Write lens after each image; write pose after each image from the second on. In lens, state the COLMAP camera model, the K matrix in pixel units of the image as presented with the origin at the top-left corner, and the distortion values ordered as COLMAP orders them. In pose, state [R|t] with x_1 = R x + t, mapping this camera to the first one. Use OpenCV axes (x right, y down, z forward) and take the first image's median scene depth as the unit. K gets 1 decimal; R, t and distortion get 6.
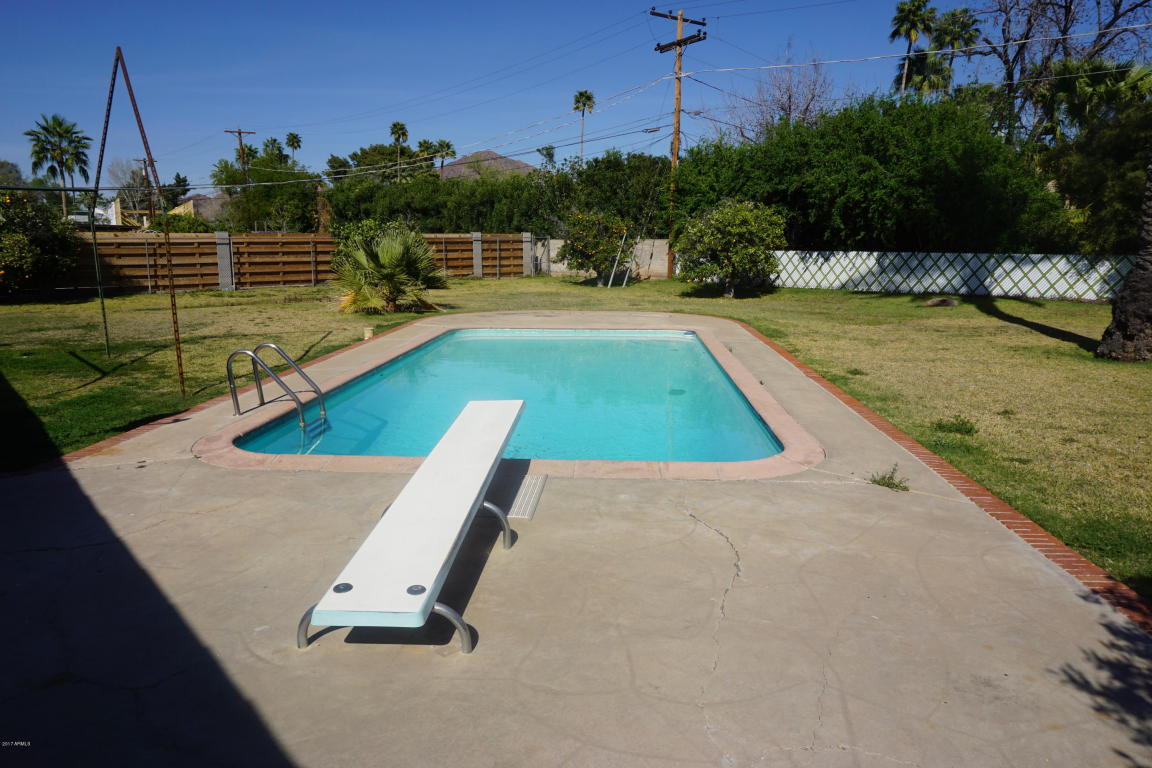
lens RADIAL K [[775.2, 0, 584.8], [0, 775.2, 377.6], [0, 0, 1]] dist [-0.015984, -0.002617]
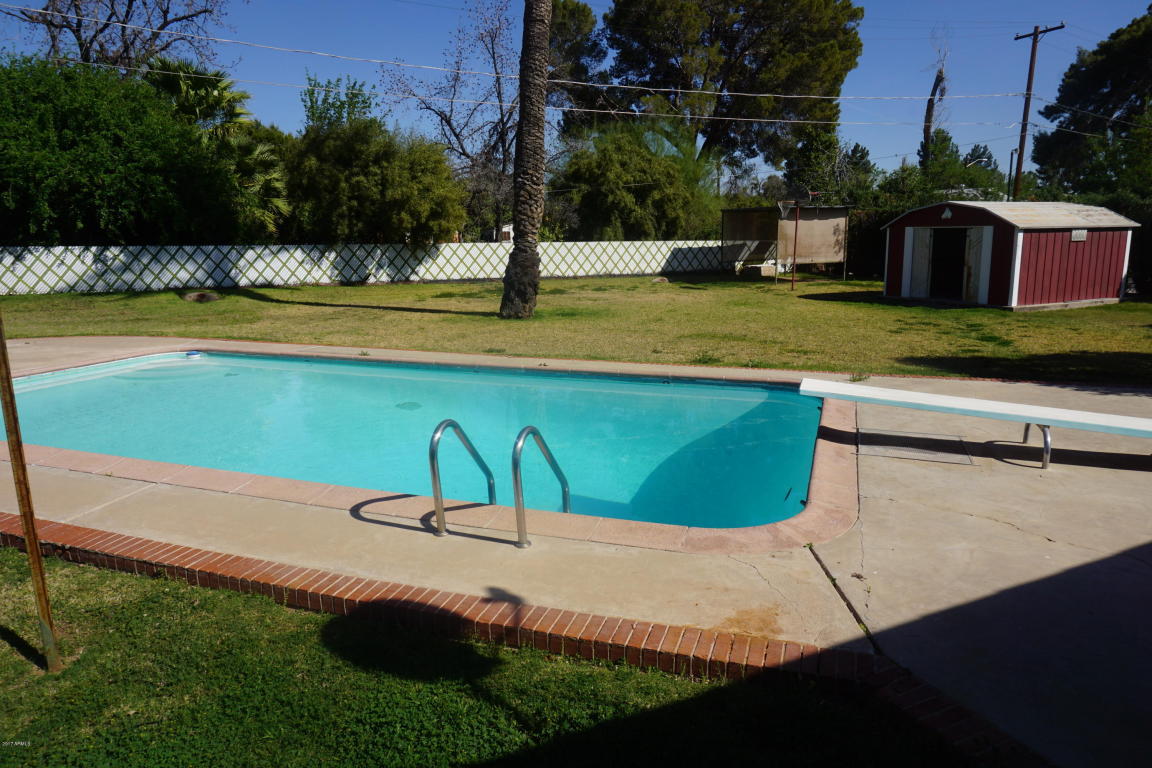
lens RADIAL K [[775.2, 0, 587.5], [0, 775.2, 389.9], [0, 0, 1]] dist [-0.015984, -0.002617]
pose [[0.244015, -0.185006, 0.951961, -0.335128], [0.169032, 0.974722, 0.146101, -0.040163], [-0.954927, 0.125261, 0.269119, 0.272834]]
